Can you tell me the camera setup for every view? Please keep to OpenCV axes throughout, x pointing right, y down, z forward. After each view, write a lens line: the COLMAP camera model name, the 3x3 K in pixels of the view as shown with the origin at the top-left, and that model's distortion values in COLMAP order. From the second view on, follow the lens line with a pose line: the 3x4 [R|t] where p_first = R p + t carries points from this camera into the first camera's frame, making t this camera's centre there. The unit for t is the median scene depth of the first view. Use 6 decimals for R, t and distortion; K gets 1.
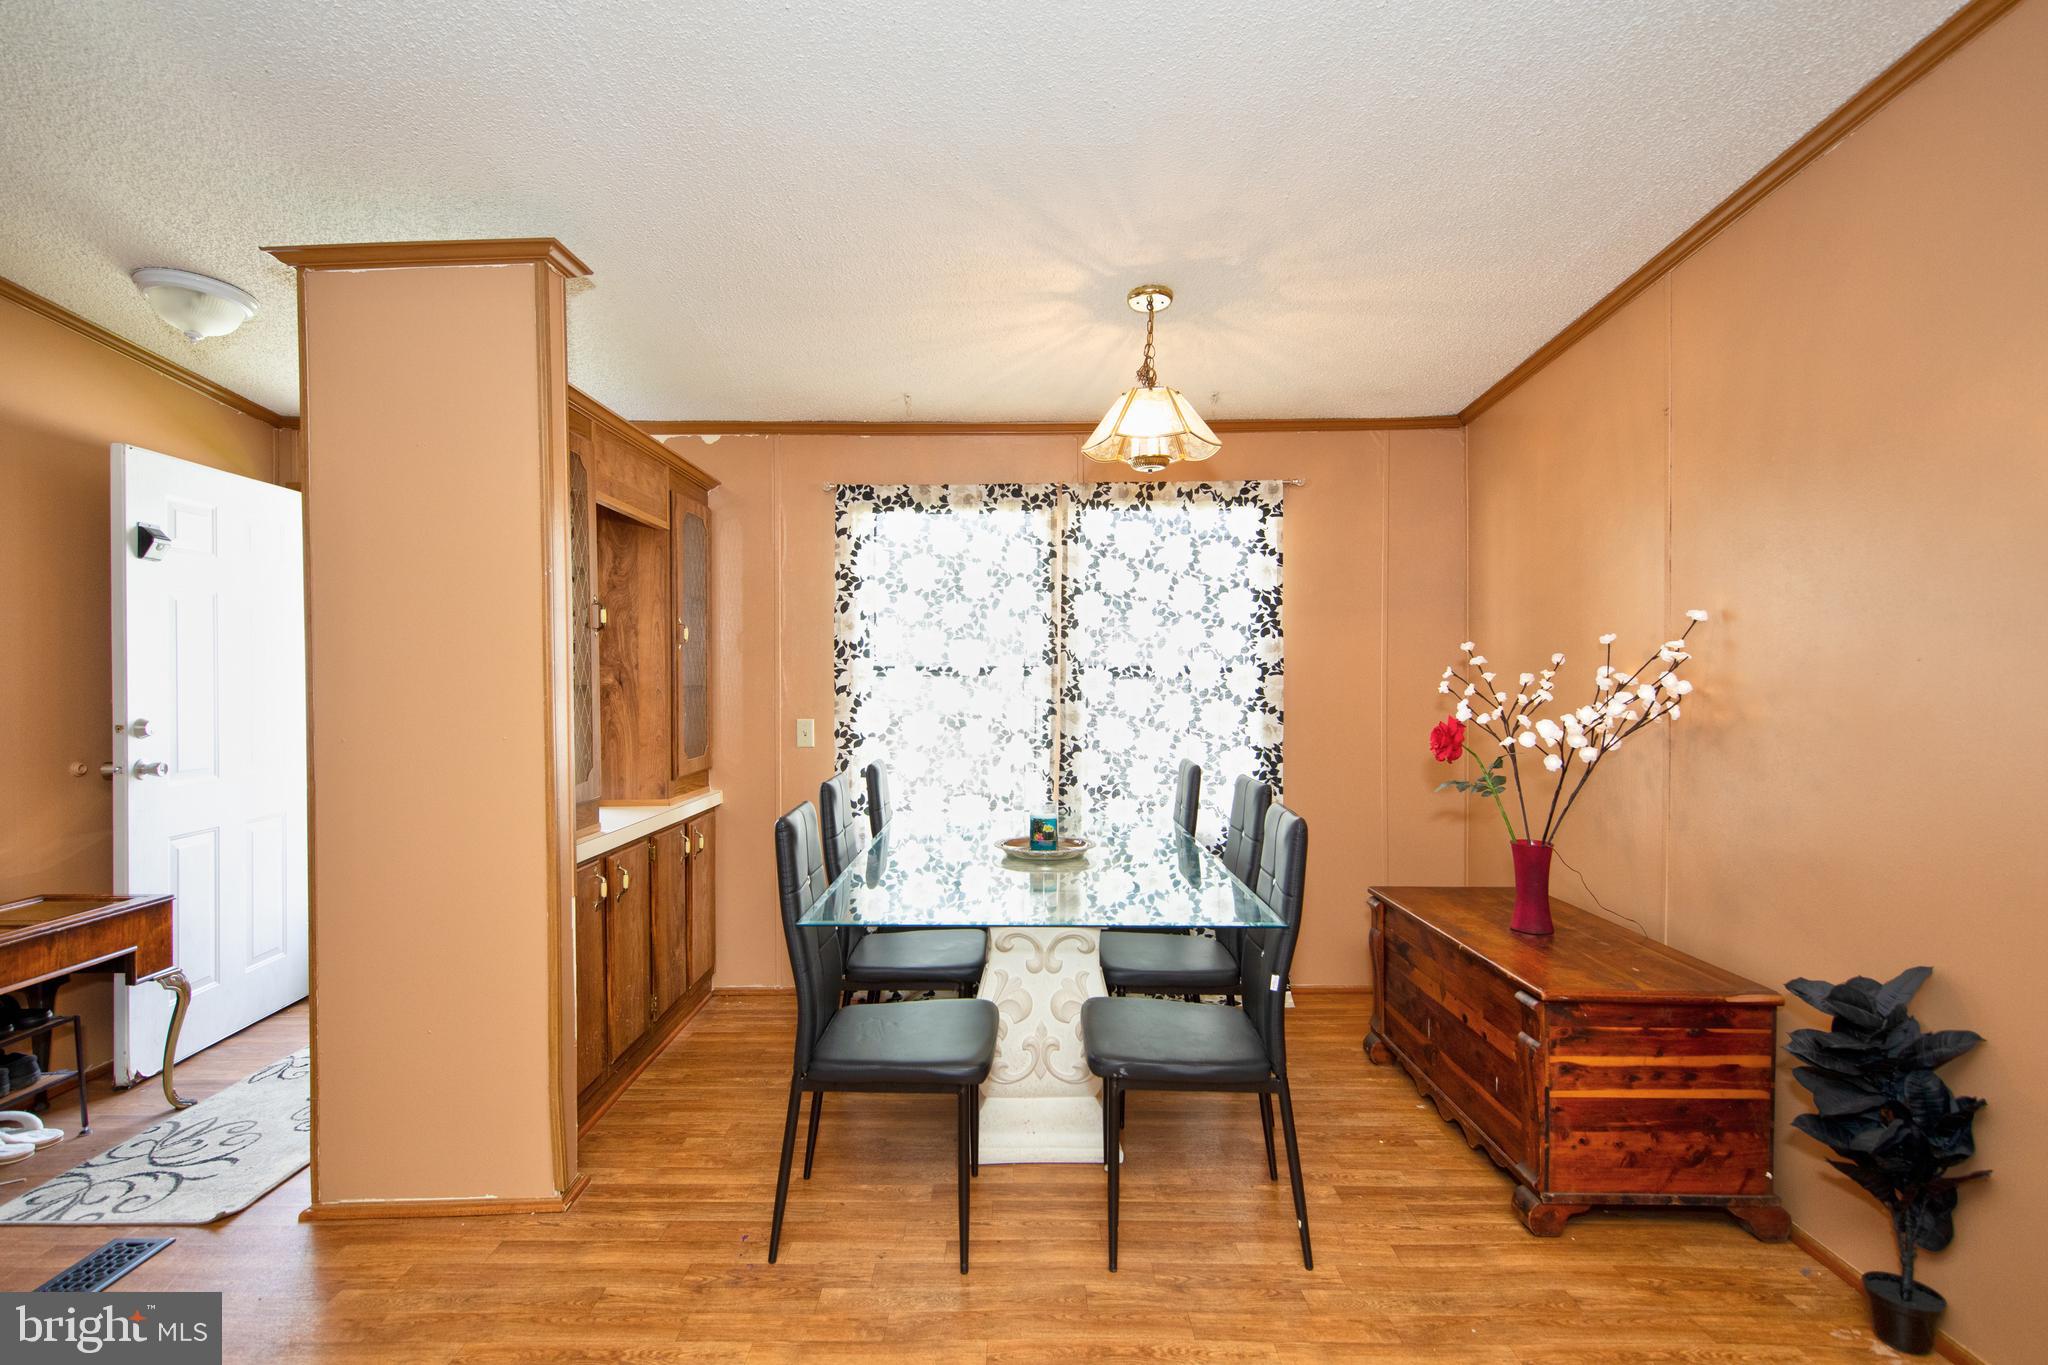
lens RADIAL K [[1069.9, 0, 1025.9], [0, 1069.9, 683.1], [0, 0, 1]] dist [0.004081, -0.000015]
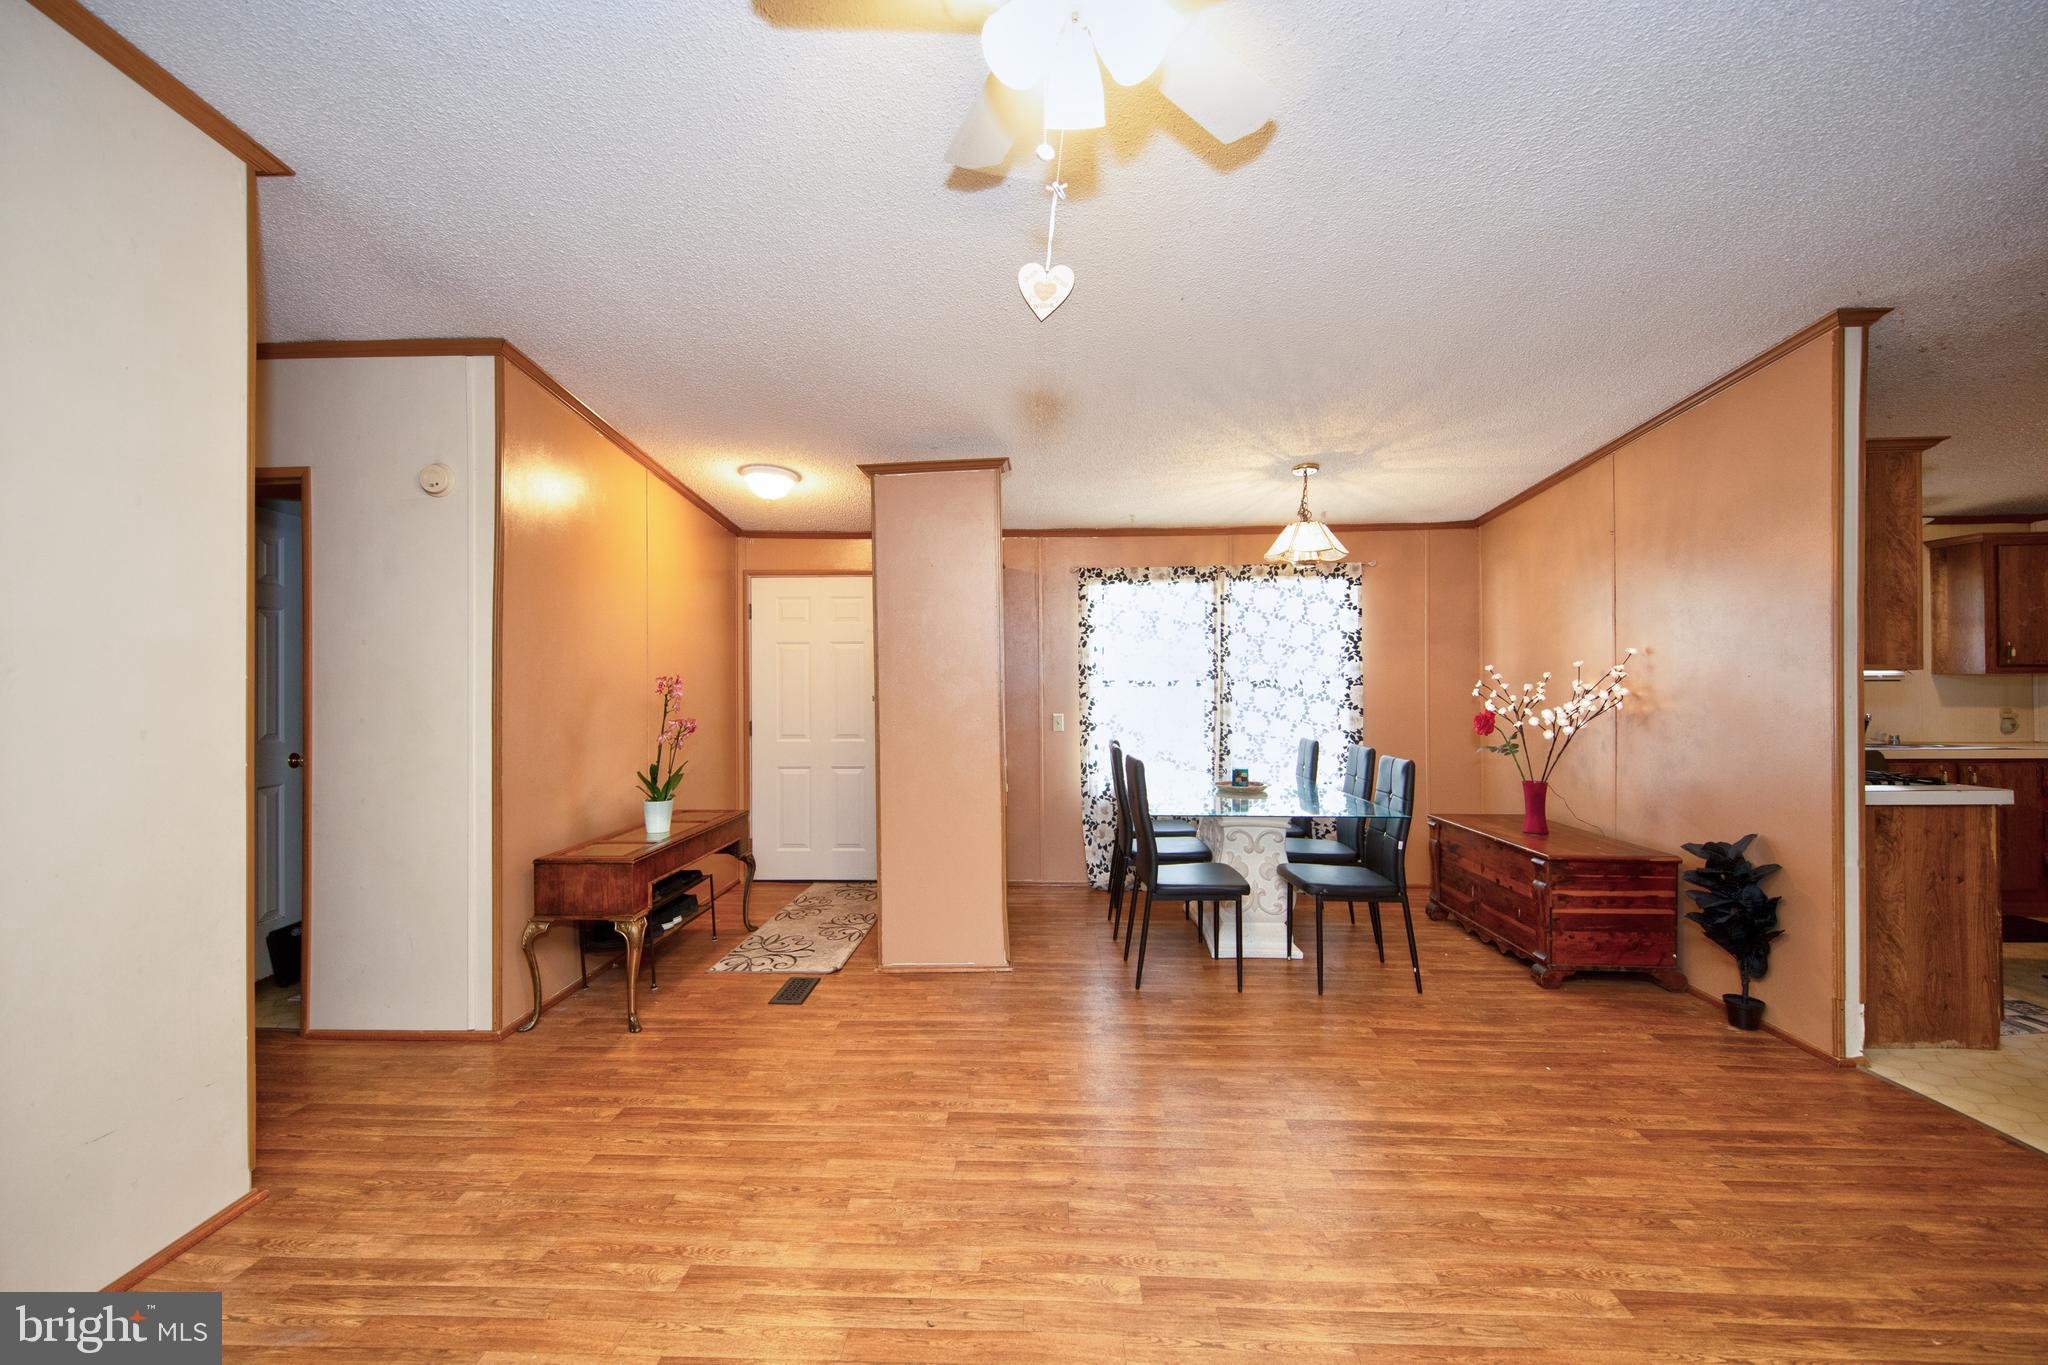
lens RADIAL K [[874.3, 0, 1020.5], [0, 874.3, 680.6], [0, 0, 1]] dist [-0.000778, -0.000293]
pose [[0.998525, -0.003271, -0.054194, -0.281774], [0.002534, 0.999903, -0.013669, 0.002787], [0.054233, 0.013512, 0.998437, -0.459573]]
